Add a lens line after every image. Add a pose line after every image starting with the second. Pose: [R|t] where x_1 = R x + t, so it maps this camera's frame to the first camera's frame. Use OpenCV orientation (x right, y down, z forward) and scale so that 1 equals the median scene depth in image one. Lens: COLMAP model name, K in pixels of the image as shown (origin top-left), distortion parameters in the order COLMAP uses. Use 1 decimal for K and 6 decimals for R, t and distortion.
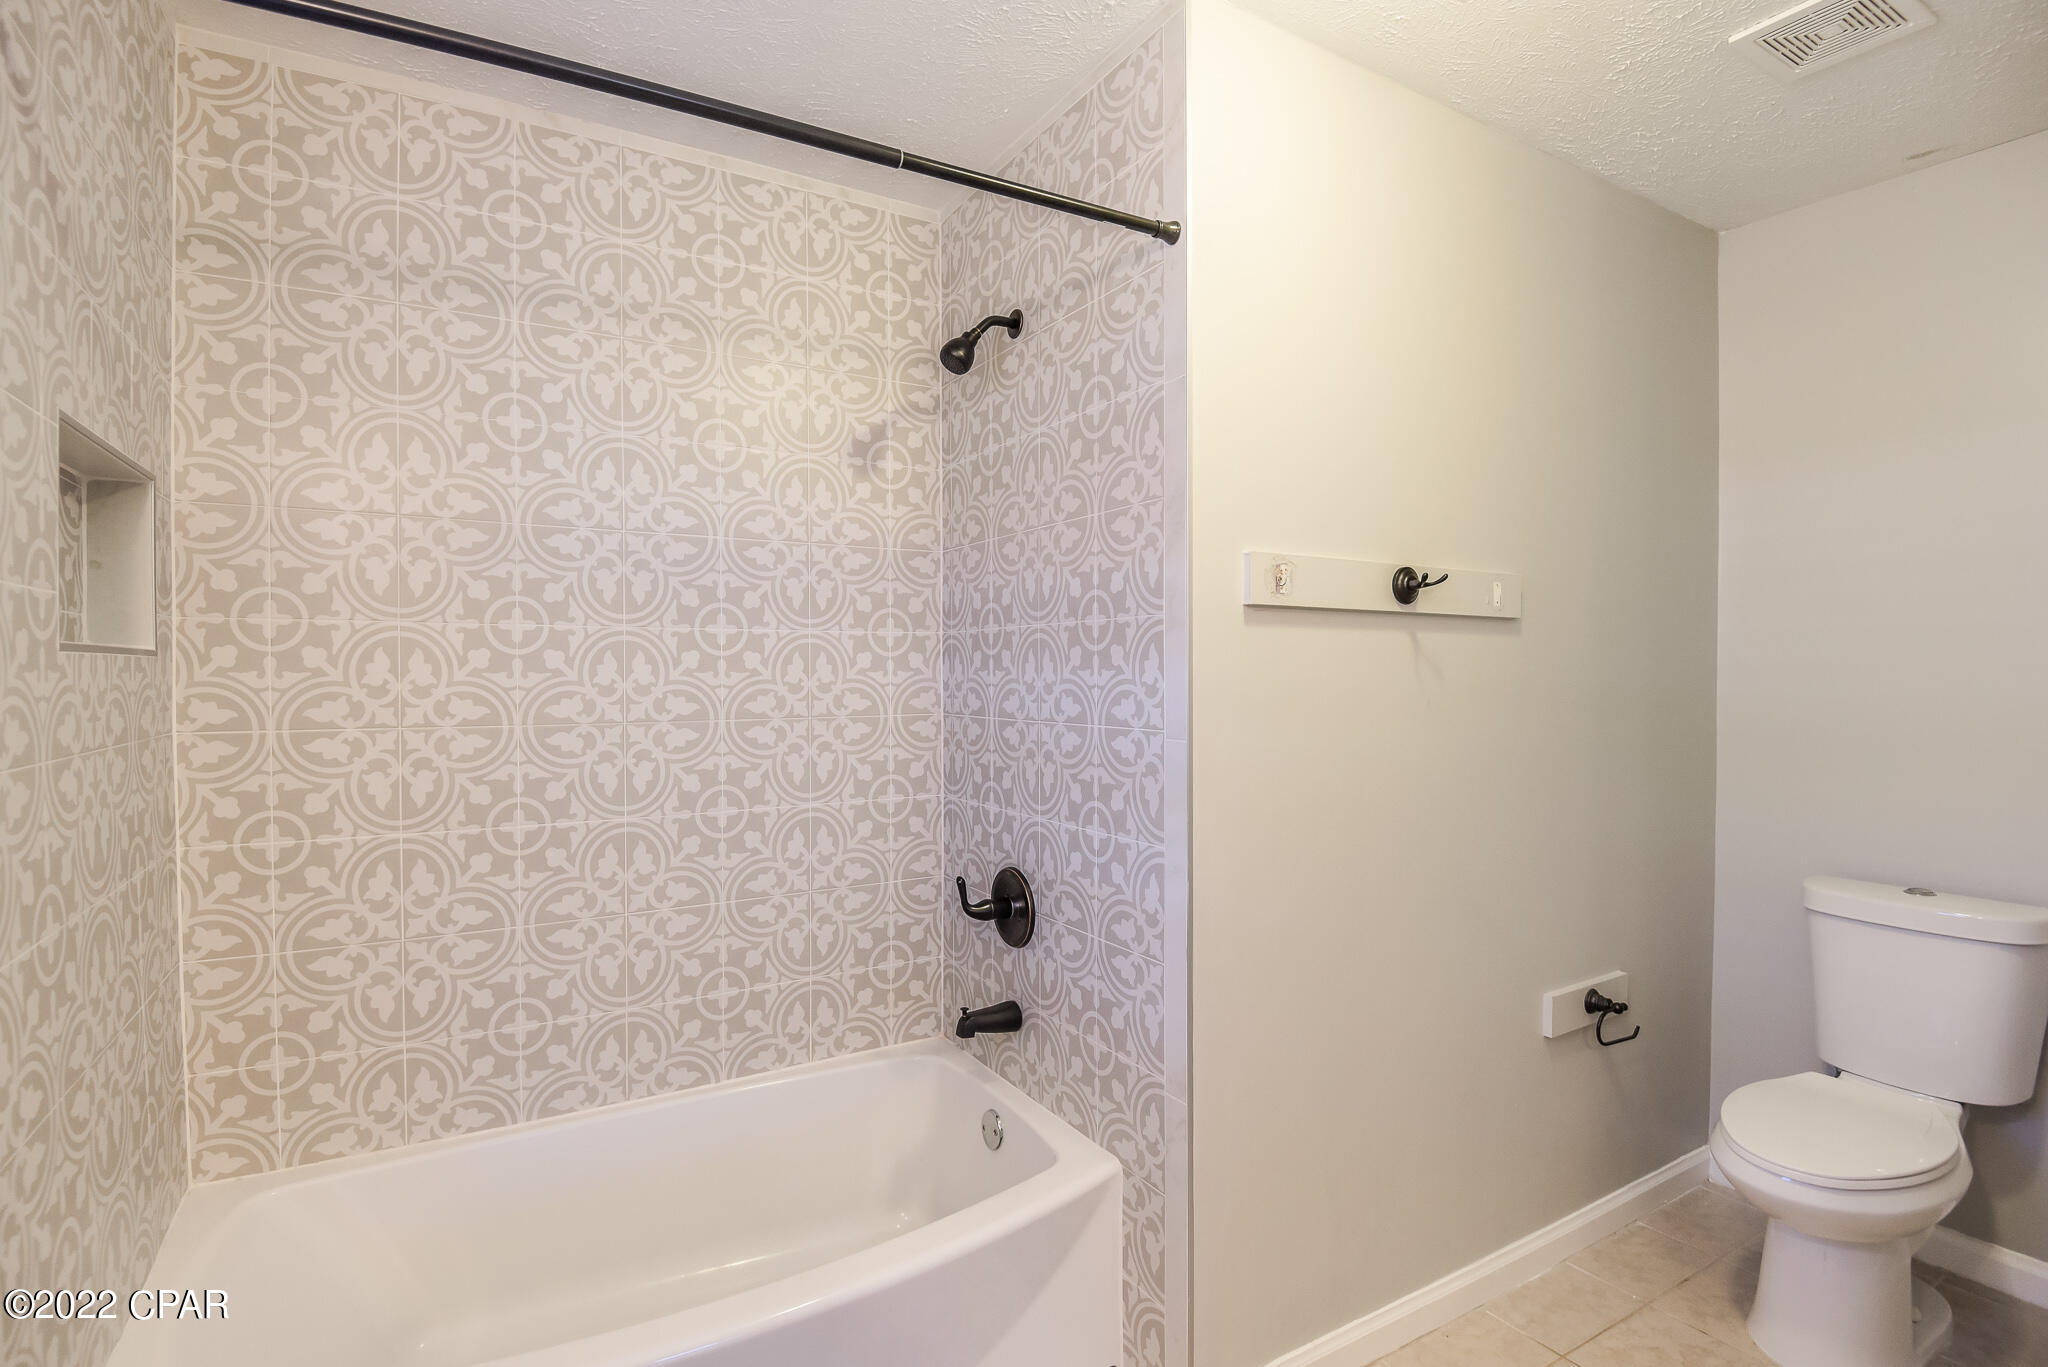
lens RADIAL K [[992.6, 0, 1016.7], [0, 992.6, 681.8], [0, 0, 1]] dist [0.002110, -0.027513]
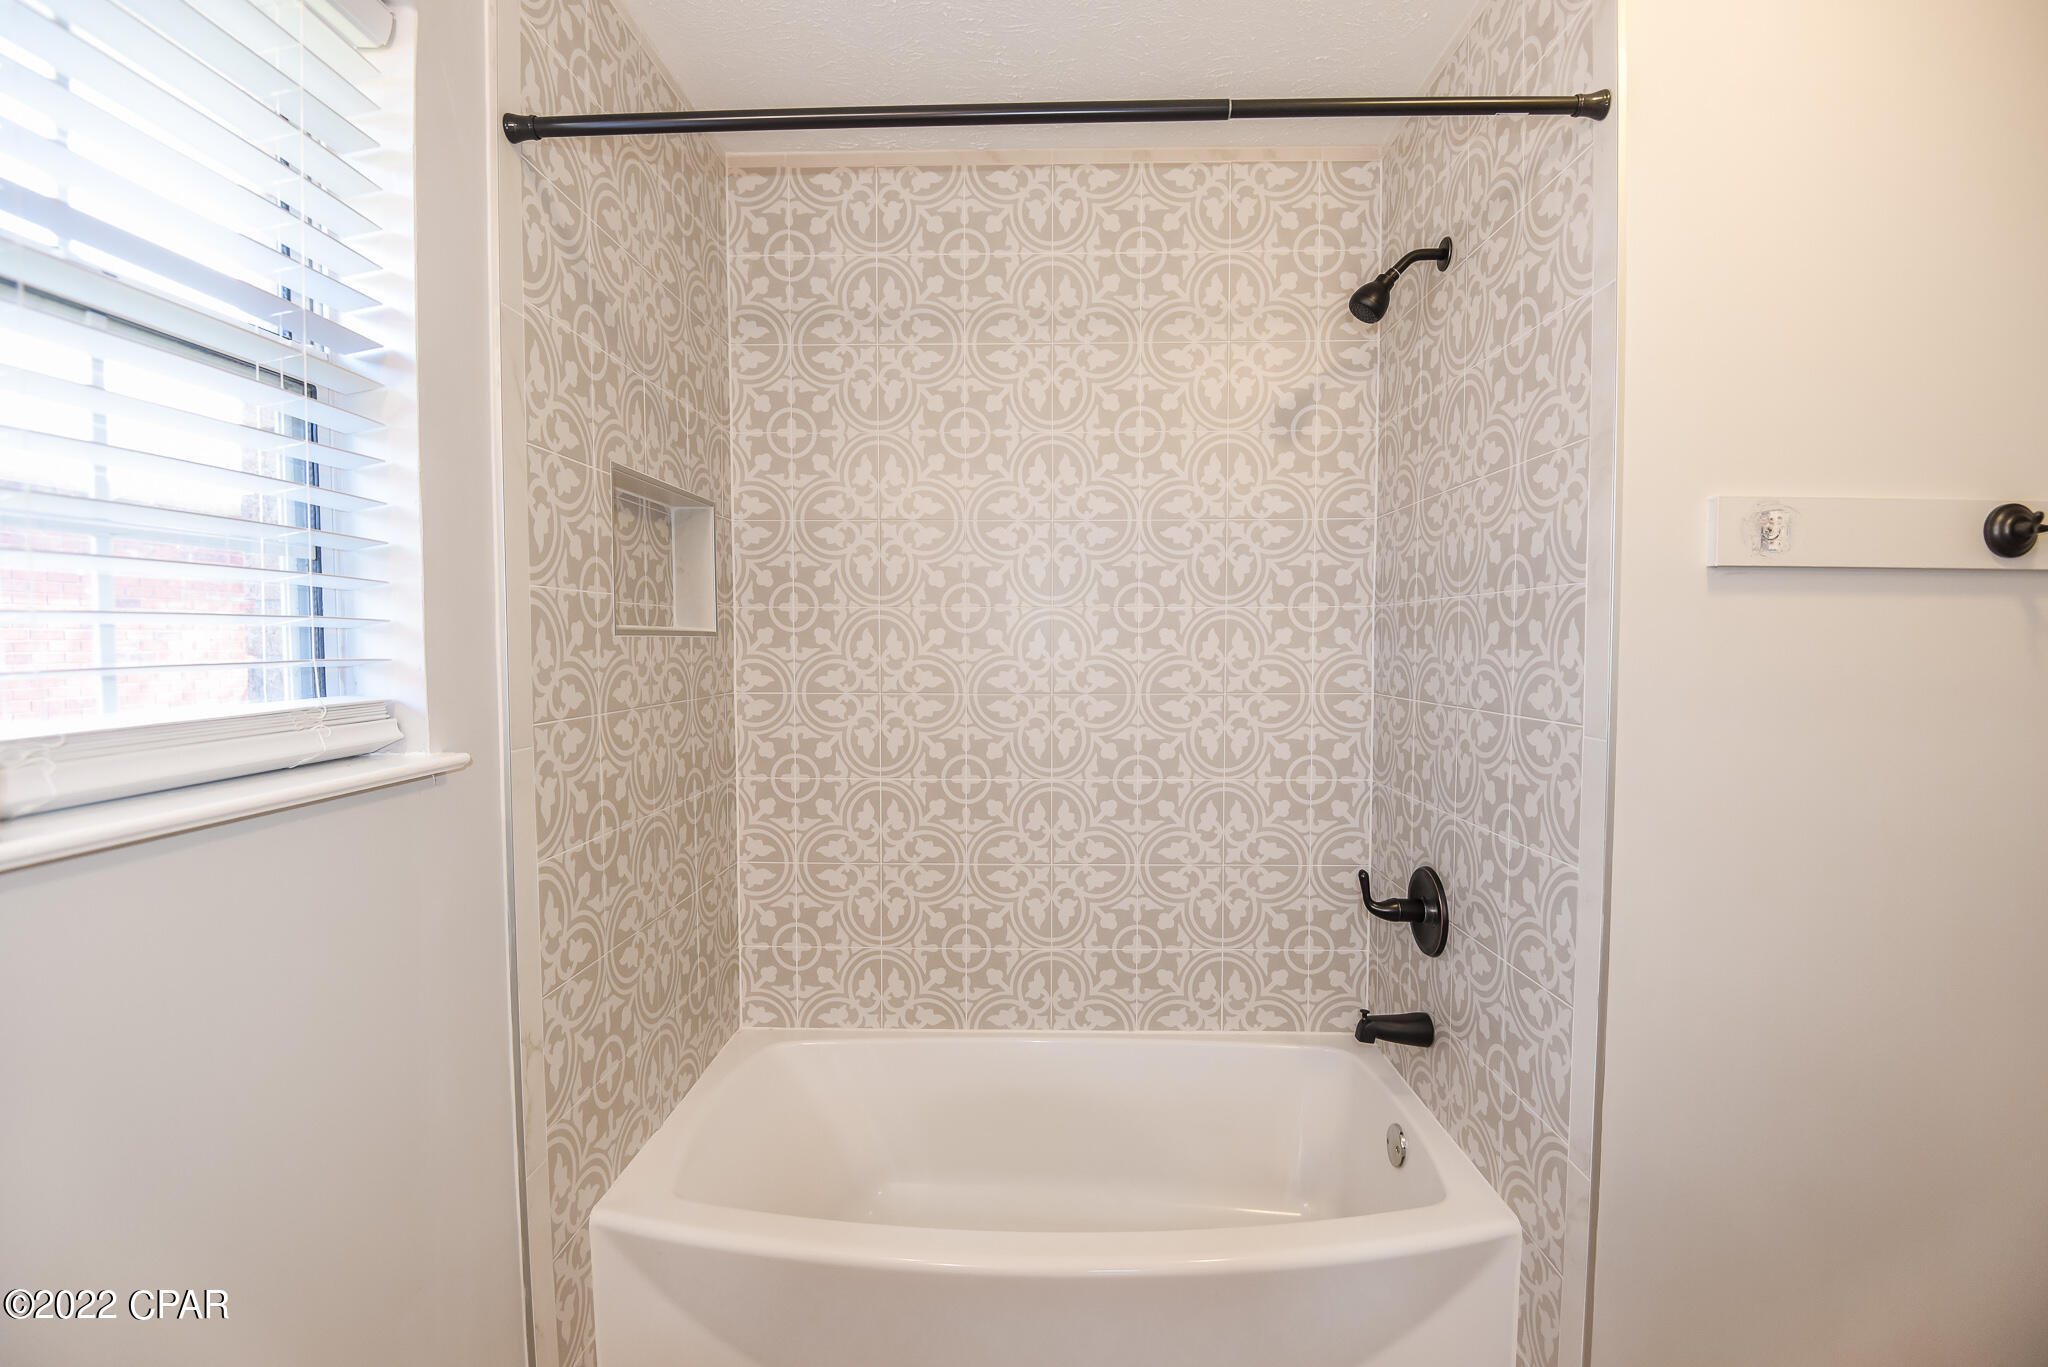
lens RADIAL K [[950.5, 0, 1024.0], [0, 950.5, 683.5], [0, 0, 1]] dist [0.010255, -0.043824]
pose [[0.844614, 0.025275, -0.534779, 0.156270], [-0.006120, 0.999276, 0.037561, -0.010479], [0.535341, -0.028452, 0.844157, 0.088493]]
